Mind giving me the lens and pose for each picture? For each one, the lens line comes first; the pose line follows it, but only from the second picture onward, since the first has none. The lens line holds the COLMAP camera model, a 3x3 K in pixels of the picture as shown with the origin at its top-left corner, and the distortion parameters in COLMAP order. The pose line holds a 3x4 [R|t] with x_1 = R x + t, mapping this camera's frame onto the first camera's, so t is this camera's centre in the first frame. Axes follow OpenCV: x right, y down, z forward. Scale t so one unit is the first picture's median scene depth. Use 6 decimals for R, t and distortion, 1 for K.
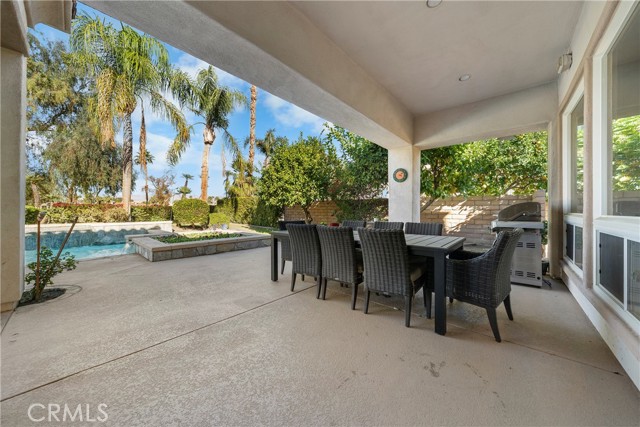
lens RADIAL K [[222.0, 0, 319.5], [0, 222.0, 209.0], [0, 0, 1]] dist [-0.003377, -0.000047]
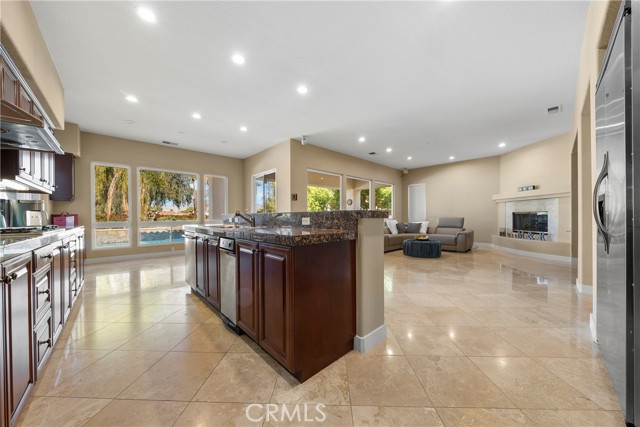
lens RADIAL K [[222.0, 0, 316.5], [0, 222.0, 216.6], [0, 0, 1]] dist [-0.003377, -0.000047]
pose [[0.994333, -0.010283, -0.105816, 0.076460], [0.010822, 0.999931, 0.004523, -0.003994], [0.105762, -0.005642, 0.994375, -0.403278]]
